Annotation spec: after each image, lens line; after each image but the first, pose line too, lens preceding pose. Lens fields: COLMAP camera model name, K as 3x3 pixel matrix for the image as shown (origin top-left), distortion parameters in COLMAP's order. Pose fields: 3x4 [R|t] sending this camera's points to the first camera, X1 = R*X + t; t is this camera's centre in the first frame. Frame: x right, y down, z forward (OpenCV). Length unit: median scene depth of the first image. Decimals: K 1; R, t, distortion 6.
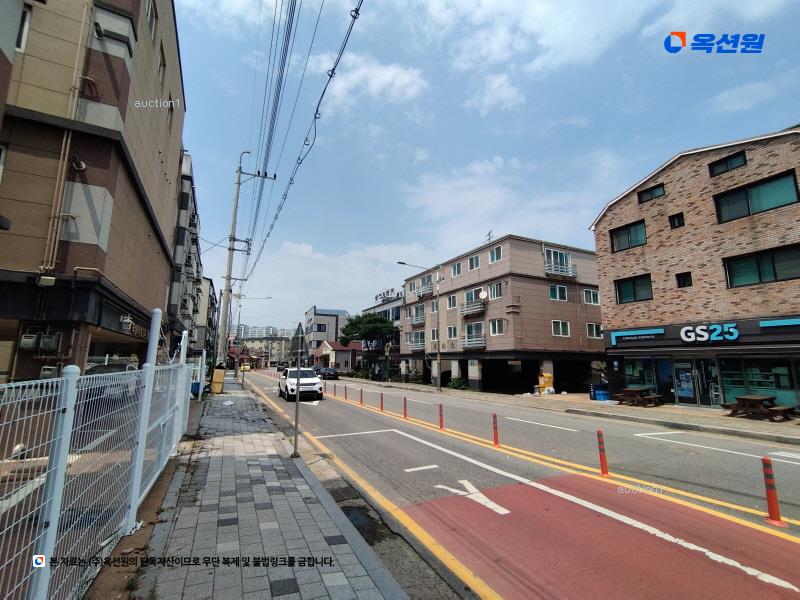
lens RADIAL K [[366.3, 0, 394.2], [0, 366.3, 303.9], [0, 0, 1]] dist [0.003046, 0.000415]
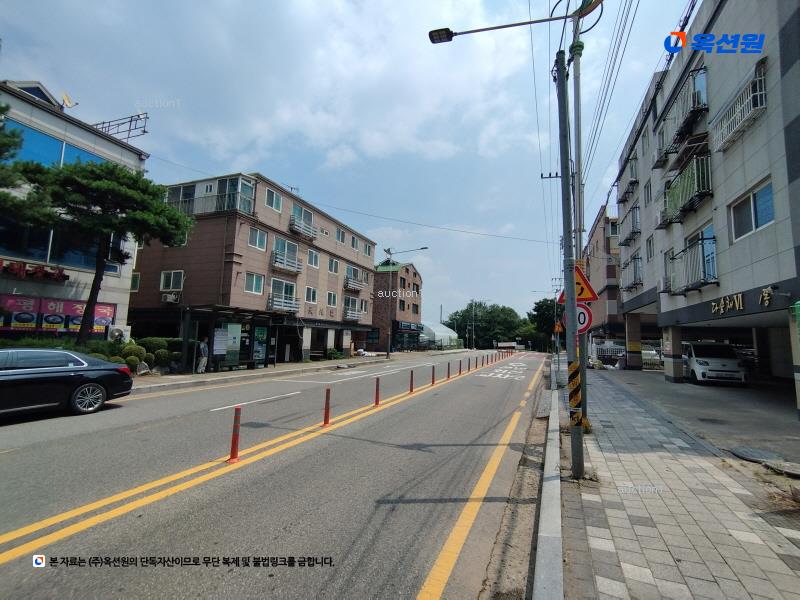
lens RADIAL K [[366.3, 0, 394.2], [0, 366.3, 303.9], [0, 0, 1]] dist [0.003046, 0.000415]
pose [[-0.674211, 0.039322, 0.737492, -0.653534], [-0.155151, 0.968757, -0.193491, 0.254106], [-0.722058, -0.244876, -0.647045, 1.553792]]
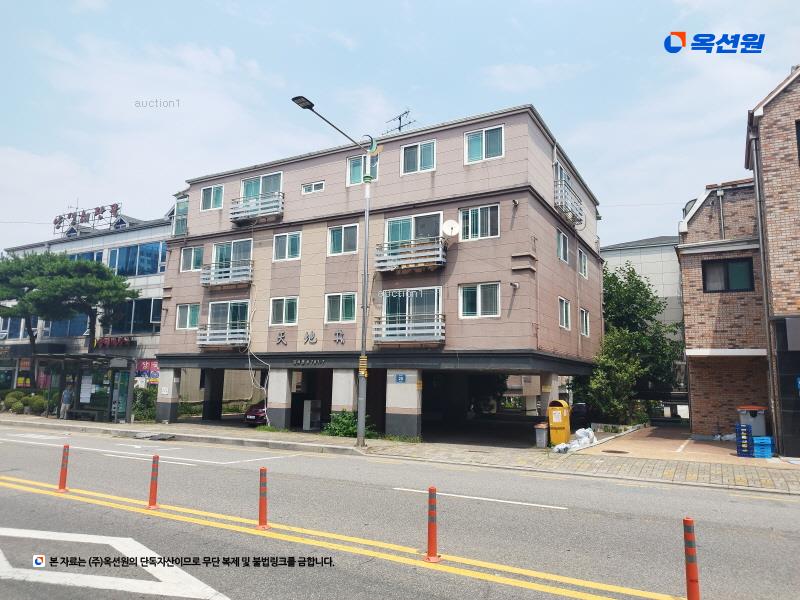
lens RADIAL K [[574.0, 0, 401.7], [0, 574.0, 301.1], [0, 0, 1]] dist [0.011220, -0.000207]
pose [[0.813613, 0.089575, 0.574465, -0.187689], [-0.104501, 0.994500, -0.007064, 0.070224], [-0.571938, -0.054285, 0.818499, 0.414020]]
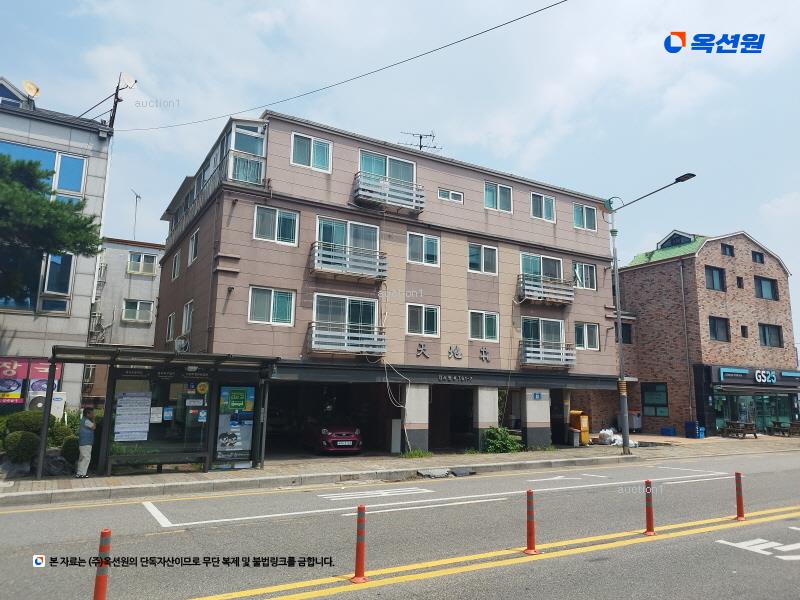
lens RADIAL K [[576.3, 0, 402.0], [0, 576.3, 294.1], [0, 0, 1]] dist [0.013229, -0.001959]
pose [[-0.083894, 0.167922, 0.982224, -0.559329], [-0.173433, 0.968194, -0.180336, 0.193891], [-0.981266, -0.185480, -0.052102, 1.200871]]
